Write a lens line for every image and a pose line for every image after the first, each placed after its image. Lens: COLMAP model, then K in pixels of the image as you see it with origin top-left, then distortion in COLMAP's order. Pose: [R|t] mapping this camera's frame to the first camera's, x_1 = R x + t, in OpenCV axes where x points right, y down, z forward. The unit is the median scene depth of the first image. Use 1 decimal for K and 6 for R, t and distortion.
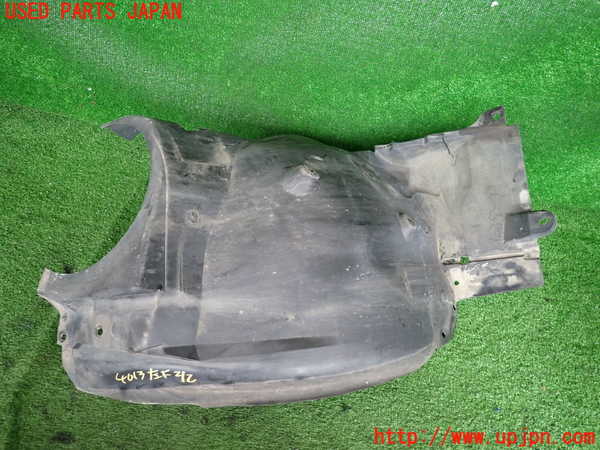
lens RADIAL K [[453.3, 0, 302.2], [0, 453.3, 225.2], [0, 0, 1]] dist [0.020393, -0.007939]
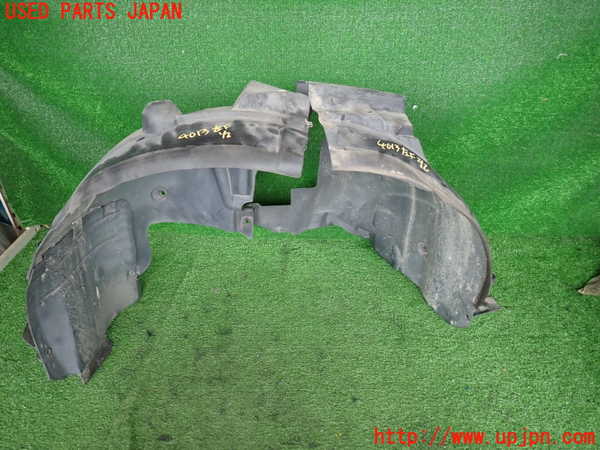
lens RADIAL K [[453.3, 0, 303.5], [0, 453.3, 229.2], [0, 0, 1]] dist [0.020393, -0.007939]
pose [[0.985281, -0.161199, -0.056891, 0.086204], [0.149861, 0.974639, -0.166195, 0.083287], [0.082239, 0.155223, 0.984450, -0.385581]]
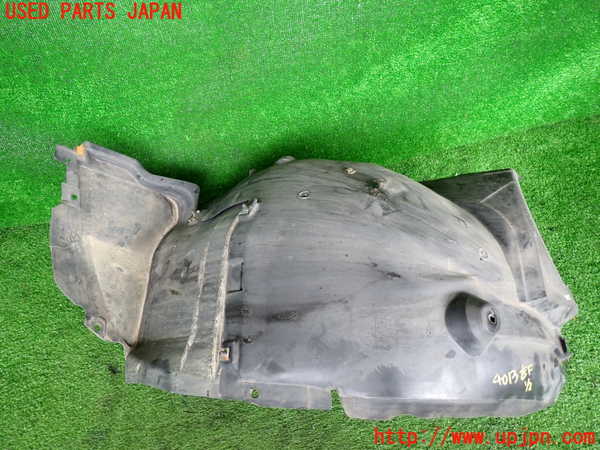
lens RADIAL K [[453.3, 0, 301.1], [0, 453.3, 221.6], [0, 0, 1]] dist [0.020393, -0.007939]
pose [[0.934645, -0.354484, -0.027913, 0.045387], [0.355576, 0.932177, 0.067906, -0.134843], [0.001948, -0.073393, 0.997301, -0.033929]]
